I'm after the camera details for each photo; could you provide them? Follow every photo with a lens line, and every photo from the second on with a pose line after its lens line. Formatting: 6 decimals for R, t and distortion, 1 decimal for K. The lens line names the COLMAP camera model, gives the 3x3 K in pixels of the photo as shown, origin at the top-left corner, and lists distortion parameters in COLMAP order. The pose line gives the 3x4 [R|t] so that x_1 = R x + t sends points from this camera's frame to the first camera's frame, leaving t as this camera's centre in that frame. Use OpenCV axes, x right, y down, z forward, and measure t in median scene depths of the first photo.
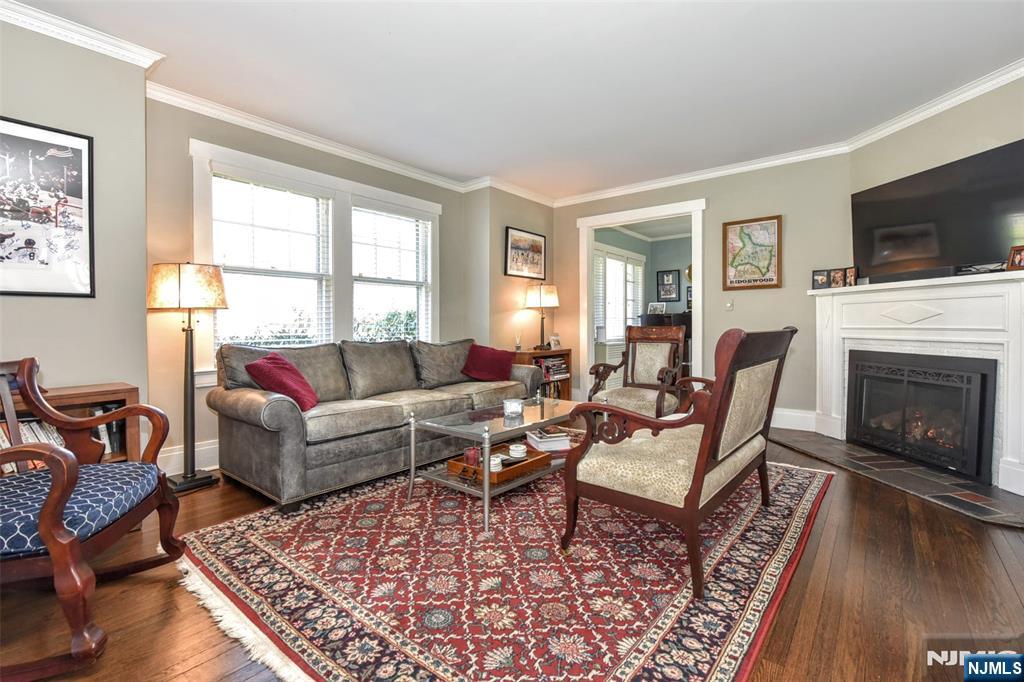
lens RADIAL K [[475.1, 0, 512.1], [0, 475.1, 333.9], [0, 0, 1]] dist [-0.008285, -0.000422]
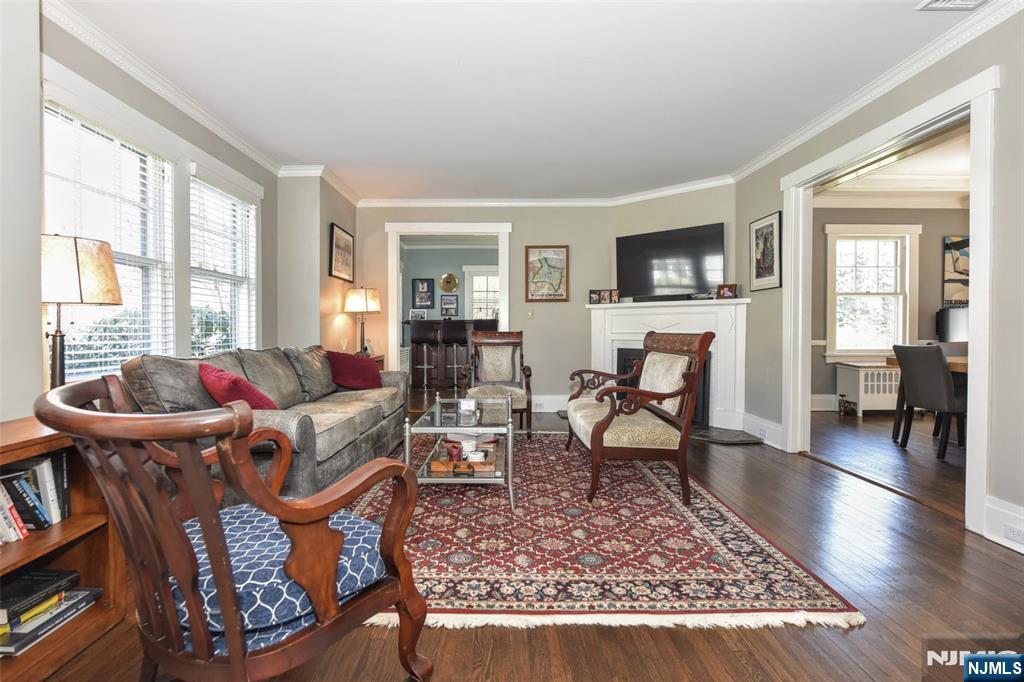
lens RADIAL K [[504.1, 0, 510.8], [0, 504.1, 340.6], [0, 0, 1]] dist [-0.006514, -0.000199]
pose [[0.776712, -0.010541, 0.629768, -0.472637], [0.011349, 0.999932, 0.002739, 0.003307], [-0.629754, 0.005019, 0.776779, 0.033855]]
